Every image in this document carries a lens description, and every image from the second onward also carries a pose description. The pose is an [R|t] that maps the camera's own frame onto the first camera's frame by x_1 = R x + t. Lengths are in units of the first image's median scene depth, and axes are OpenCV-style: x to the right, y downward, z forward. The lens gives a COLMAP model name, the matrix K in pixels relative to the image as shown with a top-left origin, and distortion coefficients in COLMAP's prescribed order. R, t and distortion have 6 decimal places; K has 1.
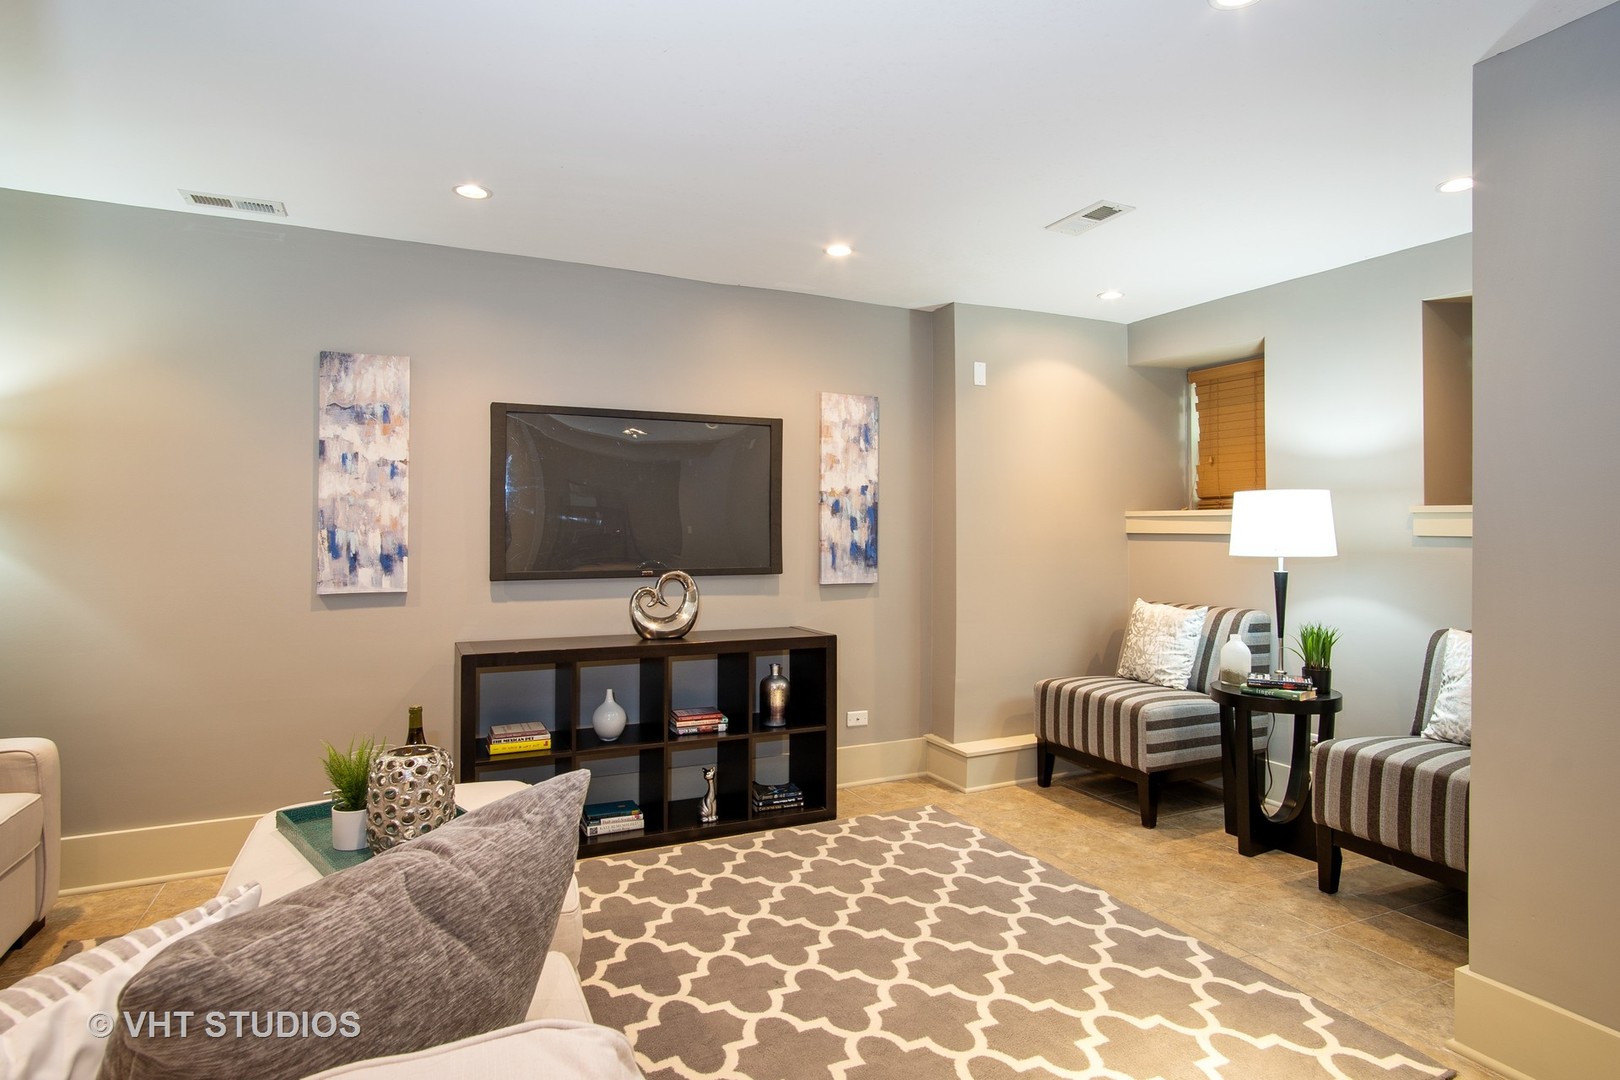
lens RADIAL K [[877.0, 0, 804.4], [0, 877.0, 545.4], [0, 0, 1]] dist [-0.015835, 0.004990]
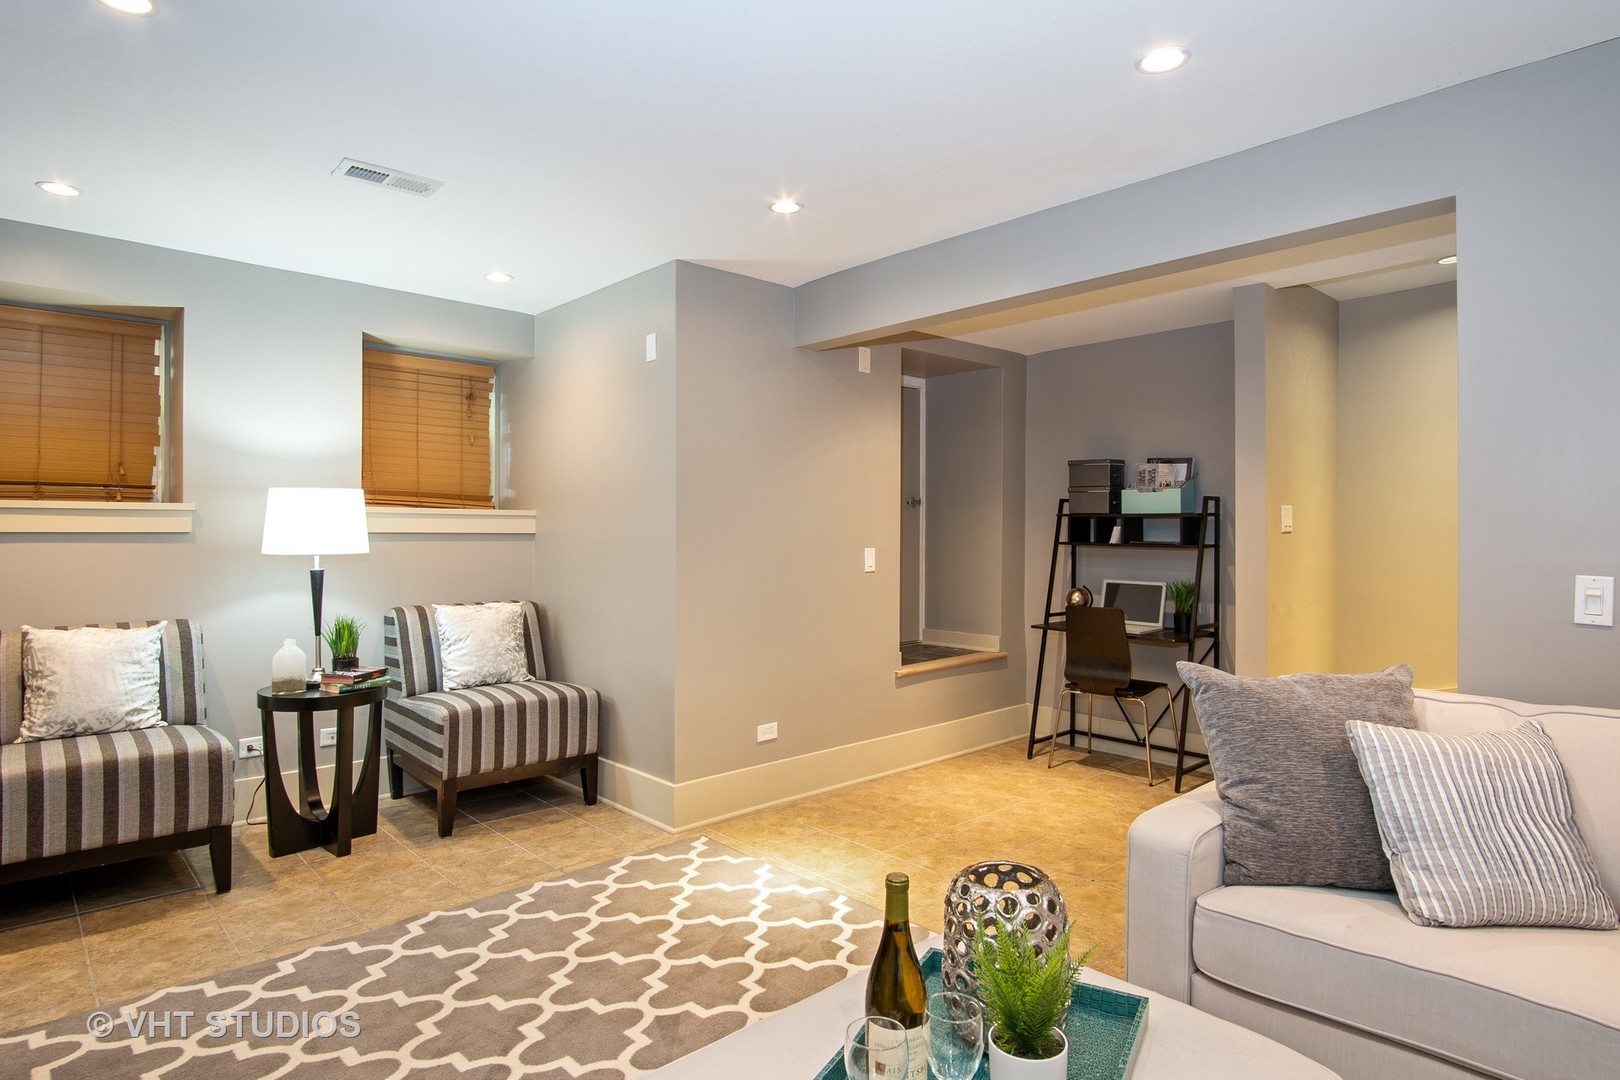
lens RADIAL K [[877.0, 0, 819.8], [0, 877.0, 530.6], [0, 0, 1]] dist [-0.015835, 0.004990]
pose [[-0.323167, 0.001926, 0.946340, -0.593713], [0.016118, 0.999864, 0.003469, -0.008798], [-0.946205, 0.016374, -0.323154, 0.787004]]
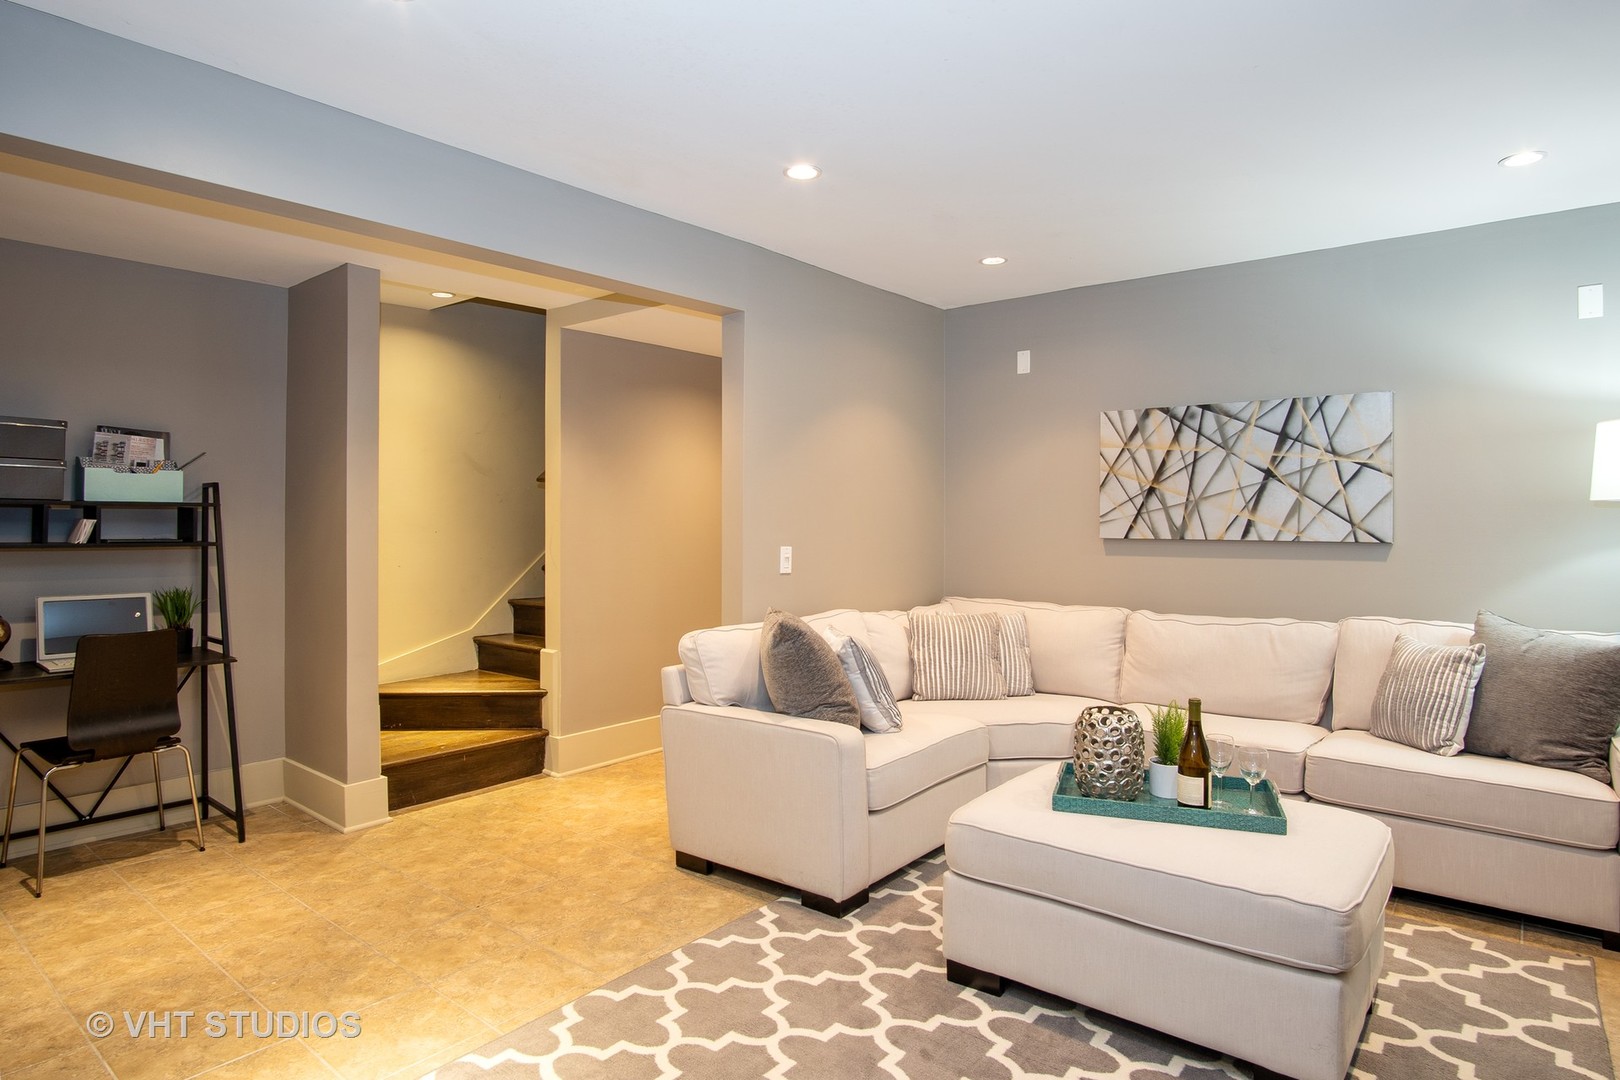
lens RADIAL K [[903.9, 0, 800.7], [0, 903.9, 539.5], [0, 0, 1]] dist [-0.001852, -0.003049]
pose [[-0.902997, 0.009111, -0.429549, 0.273853], [-0.008393, 0.999210, 0.038839, -0.025854], [0.429564, 0.038677, -0.902208, 1.136796]]
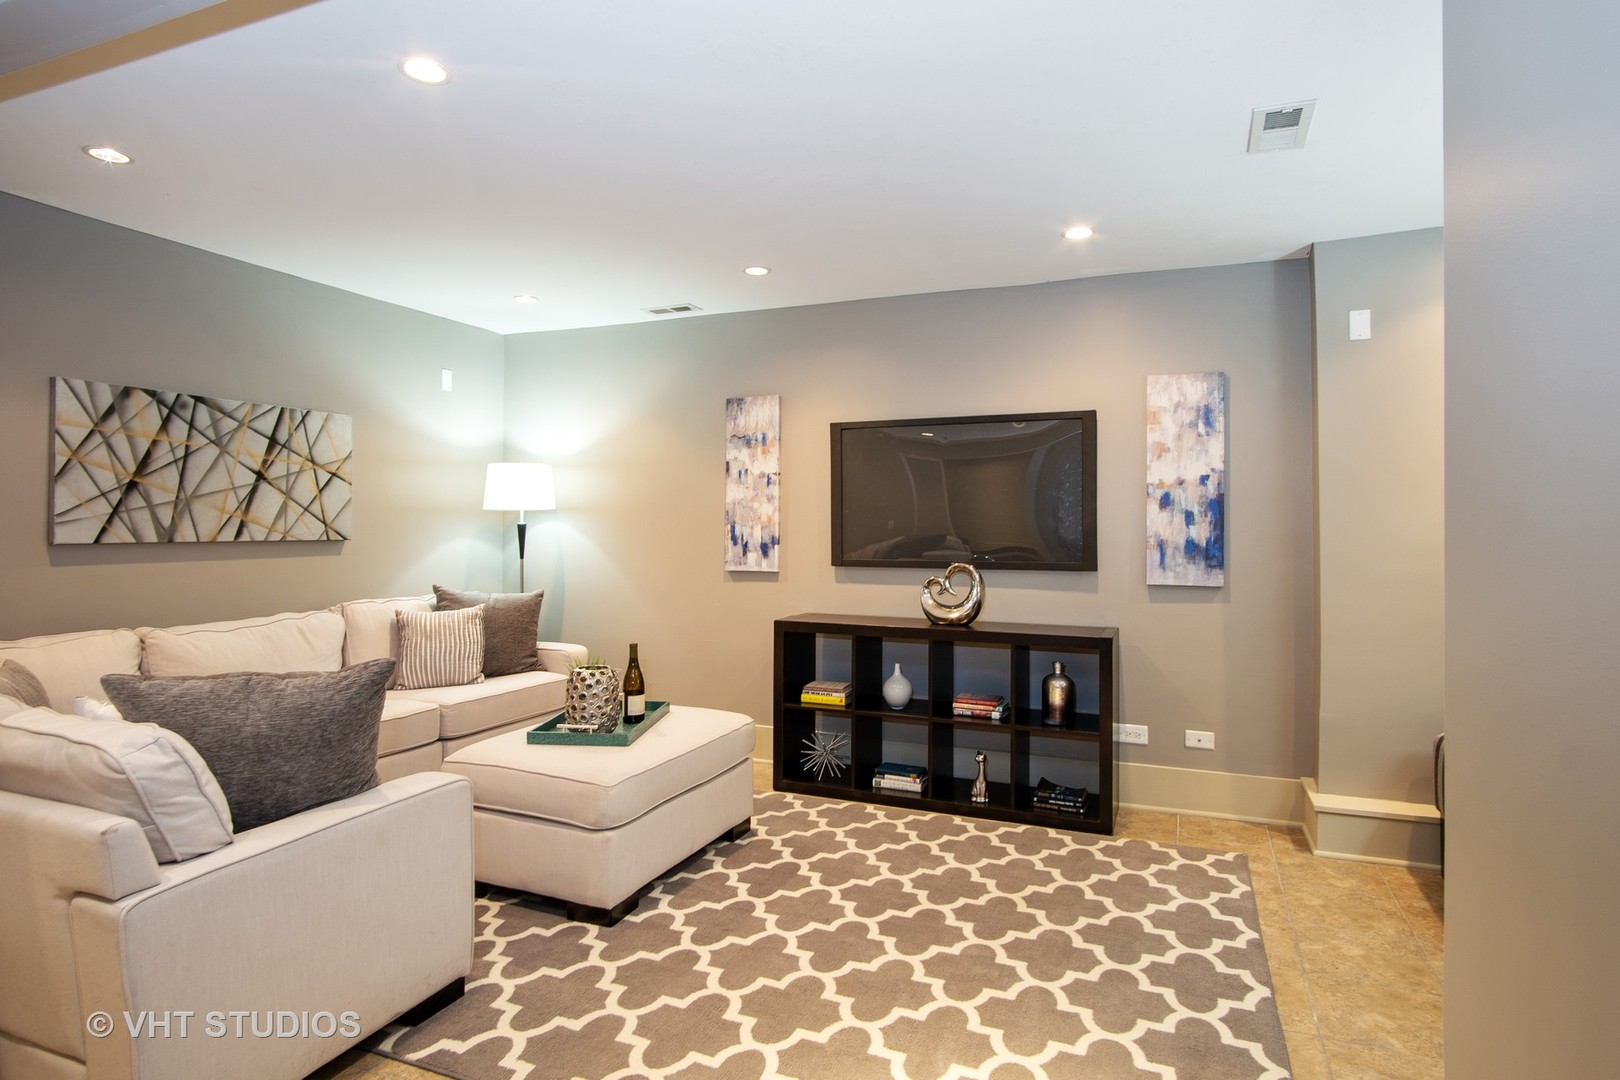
lens RADIAL K [[877.0, 0, 809.1], [0, 877.0, 529.4], [0, 0, 1]] dist [-0.015835, 0.004990]
pose [[0.661680, 0.004006, -0.749776, 0.568393], [-0.014193, 0.999873, -0.007183, -0.002032], [0.749652, 0.015395, 0.661653, 0.152056]]
